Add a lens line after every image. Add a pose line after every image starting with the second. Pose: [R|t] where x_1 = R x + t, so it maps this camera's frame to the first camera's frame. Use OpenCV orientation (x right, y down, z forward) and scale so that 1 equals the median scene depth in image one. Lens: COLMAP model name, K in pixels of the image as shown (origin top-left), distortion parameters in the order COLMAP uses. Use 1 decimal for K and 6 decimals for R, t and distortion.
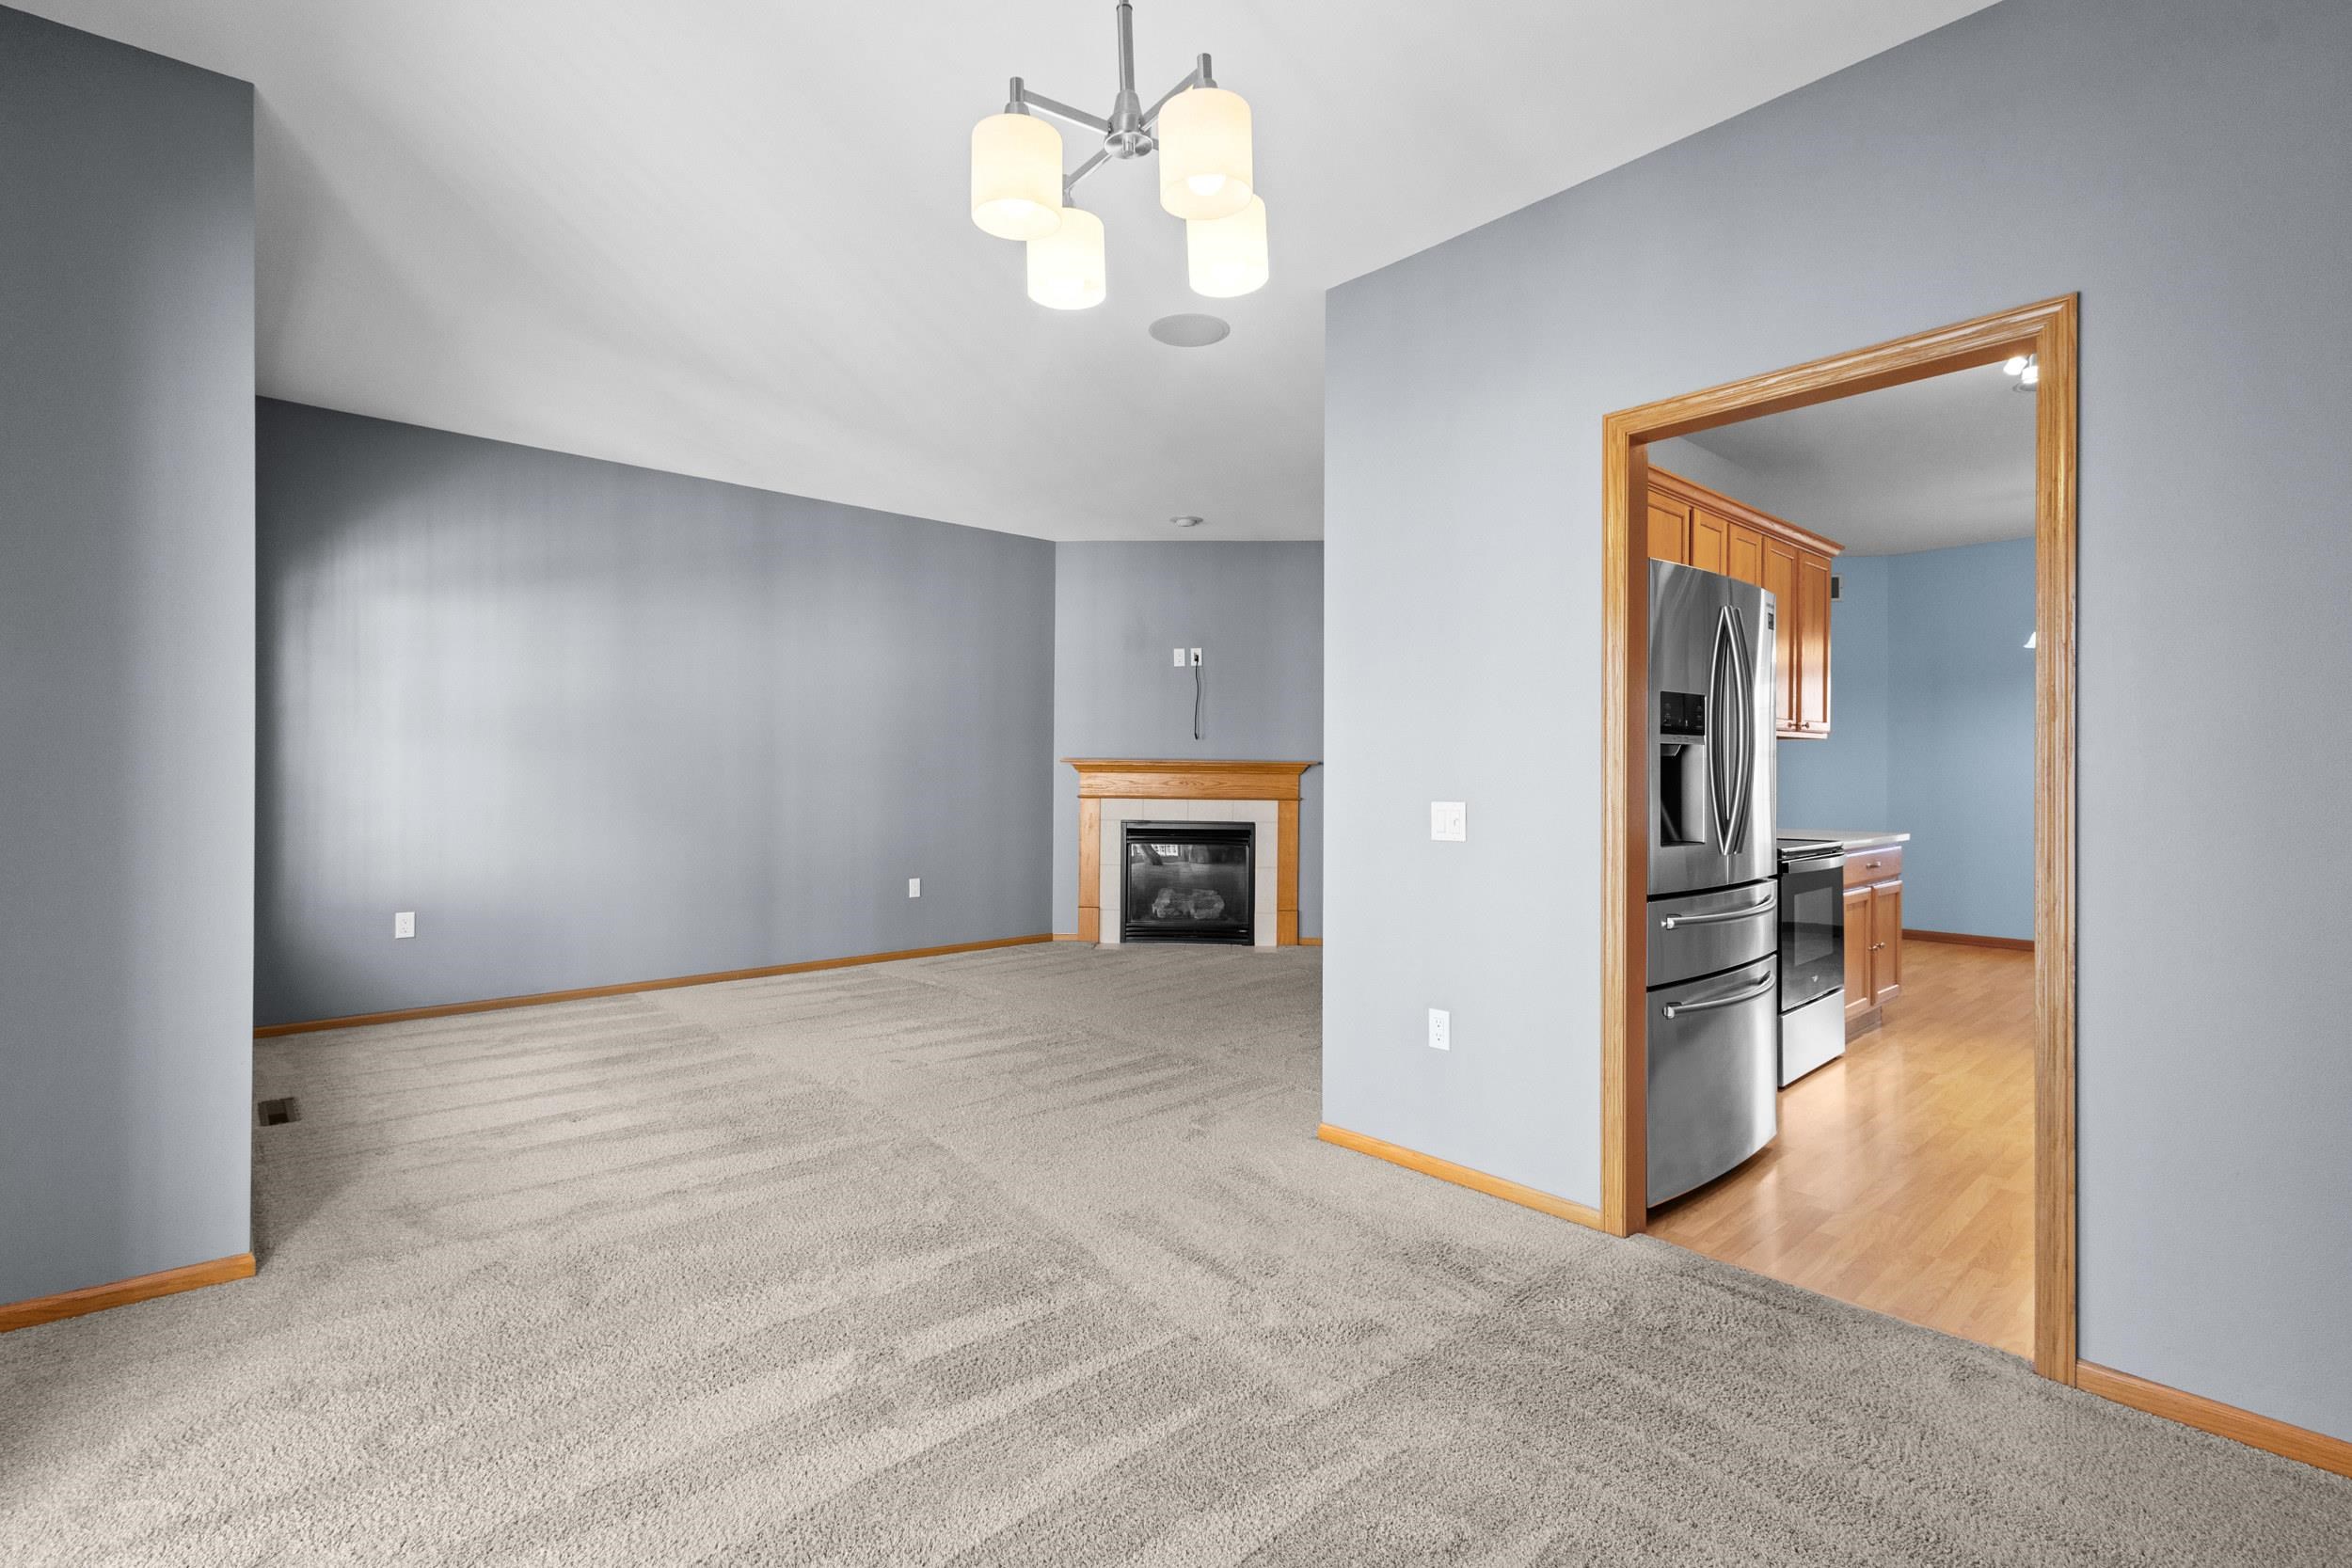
lens RADIAL K [[1077.0, 0, 1175.4], [0, 1077.0, 767.1], [0, 0, 1]] dist [0.002868, 0.000351]
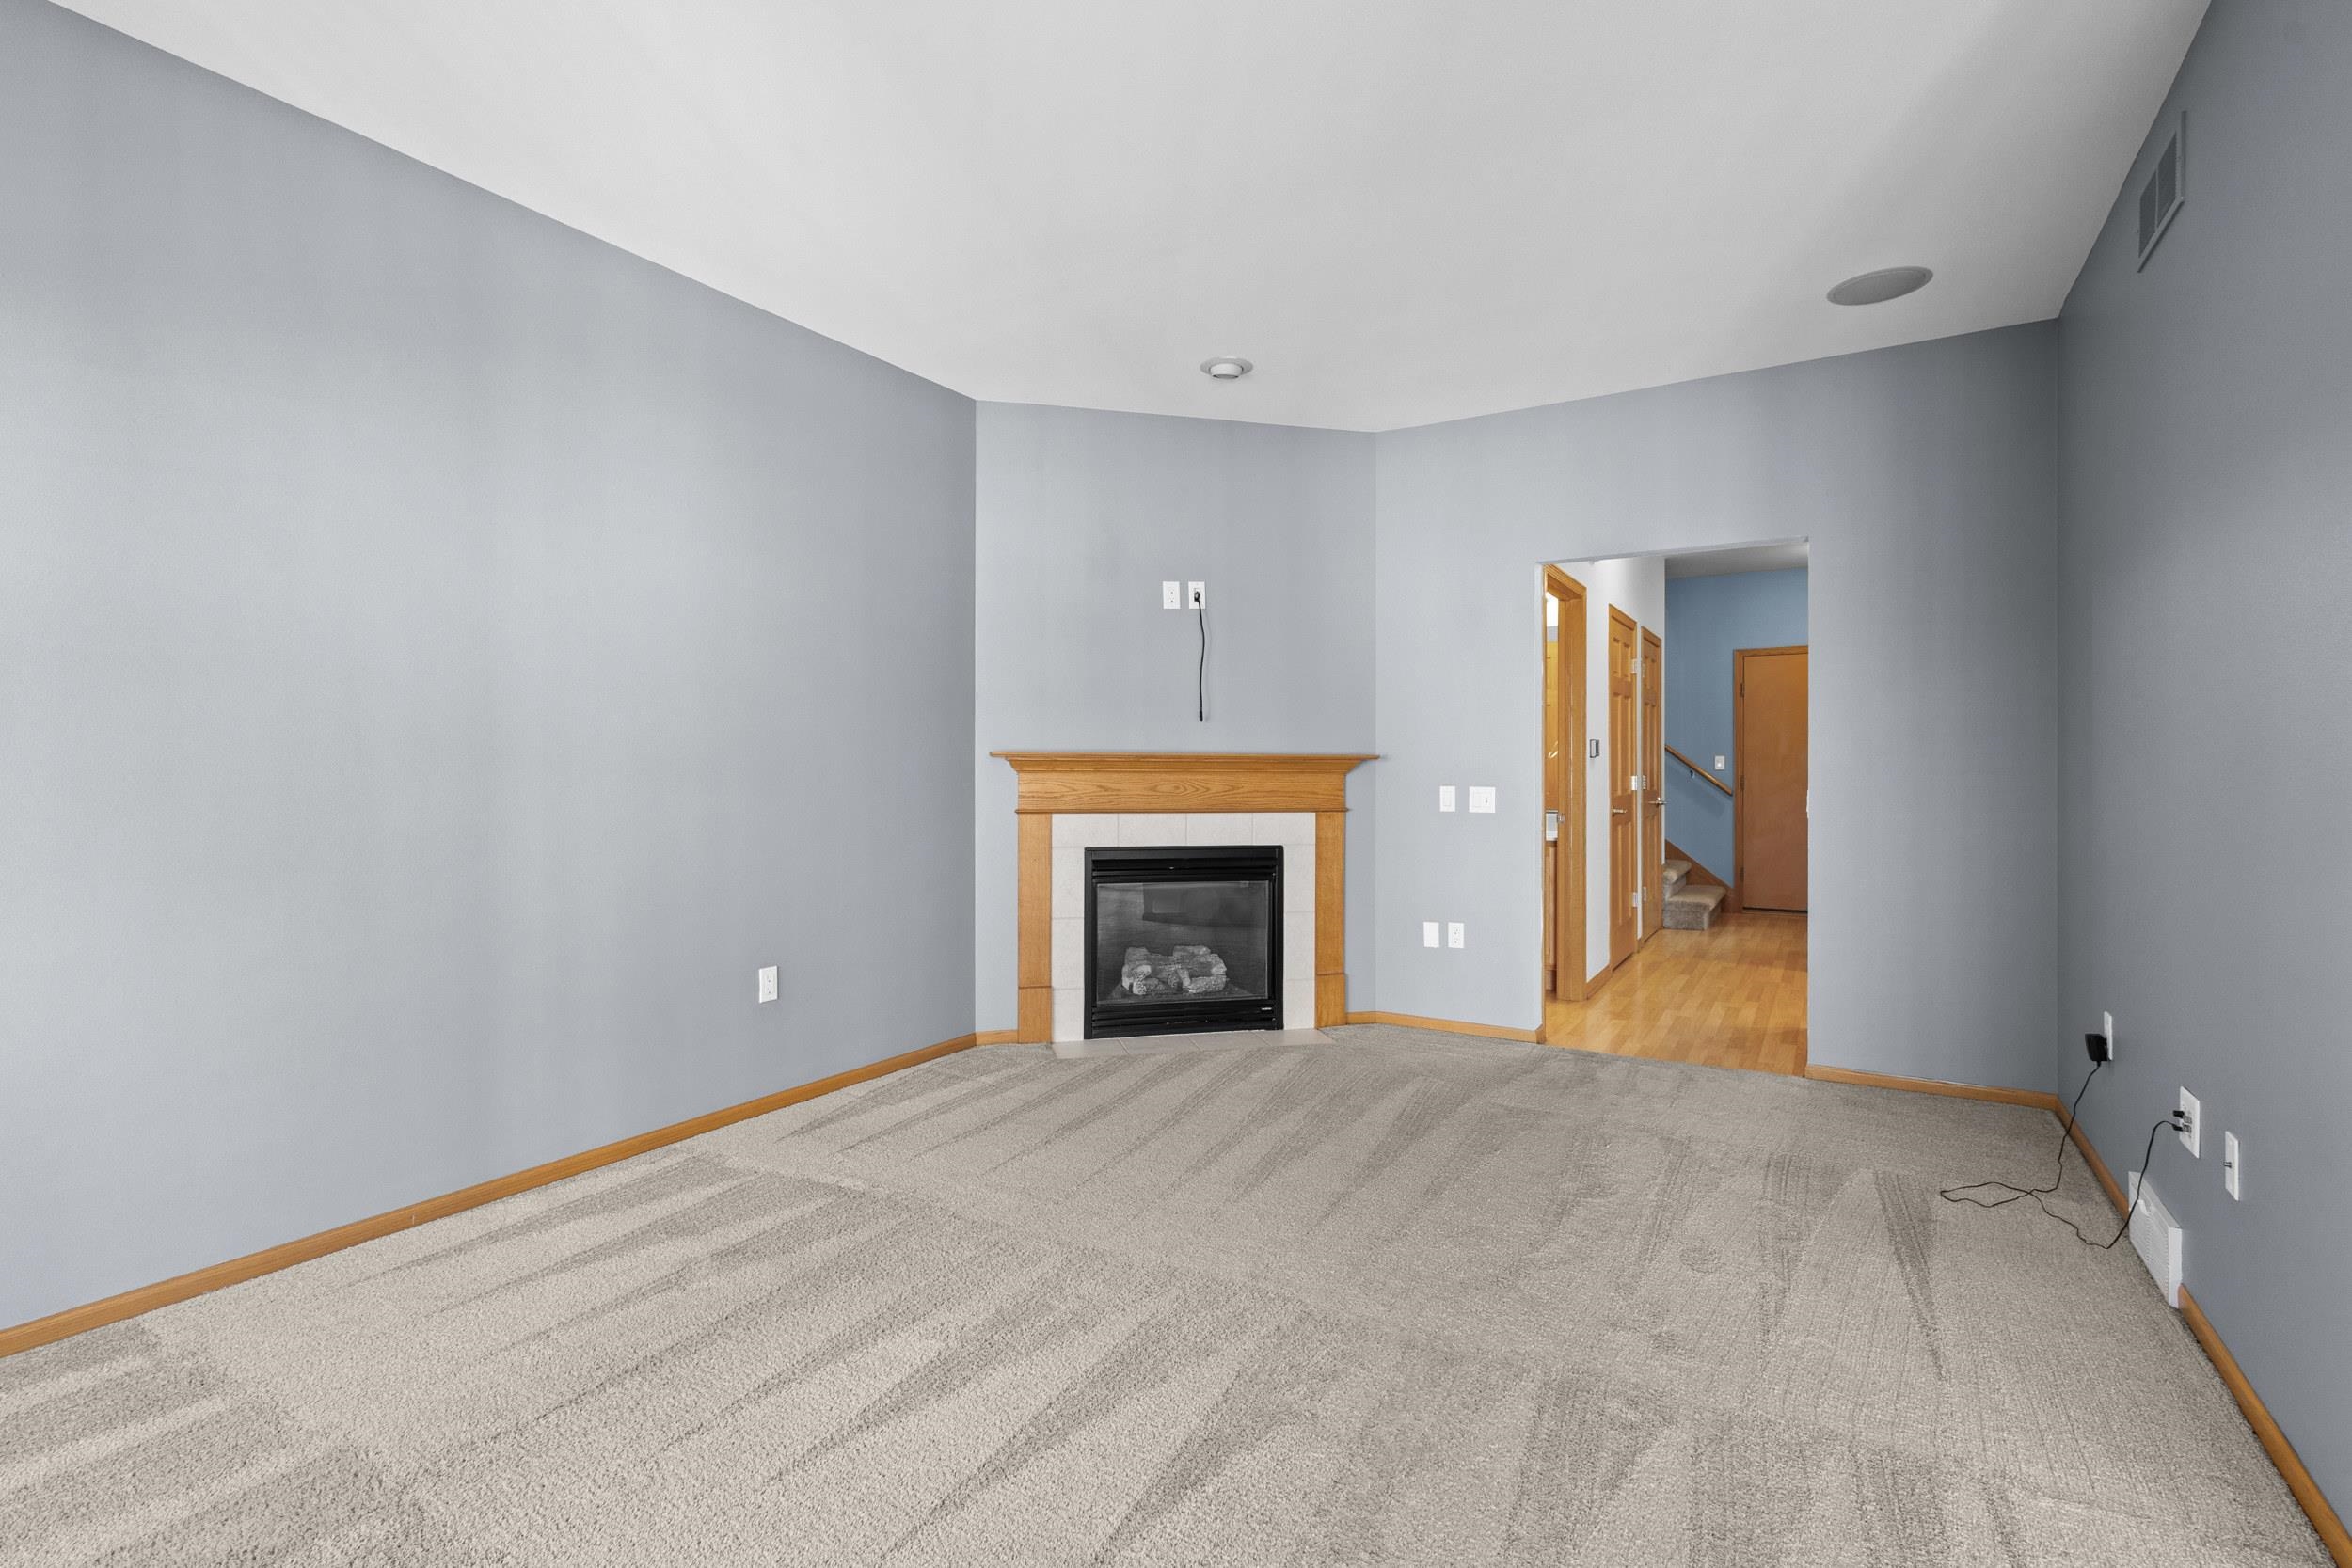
lens RADIAL K [[1077.0, 0, 1175.4], [0, 1077.0, 767.1], [0, 0, 1]] dist [0.002868, 0.000351]
pose [[0.955986, -0.005118, 0.293367, -0.186267], [0.004591, 0.999986, 0.002485, 0.000700], [-0.293375, -0.001029, 0.955997, 0.376948]]
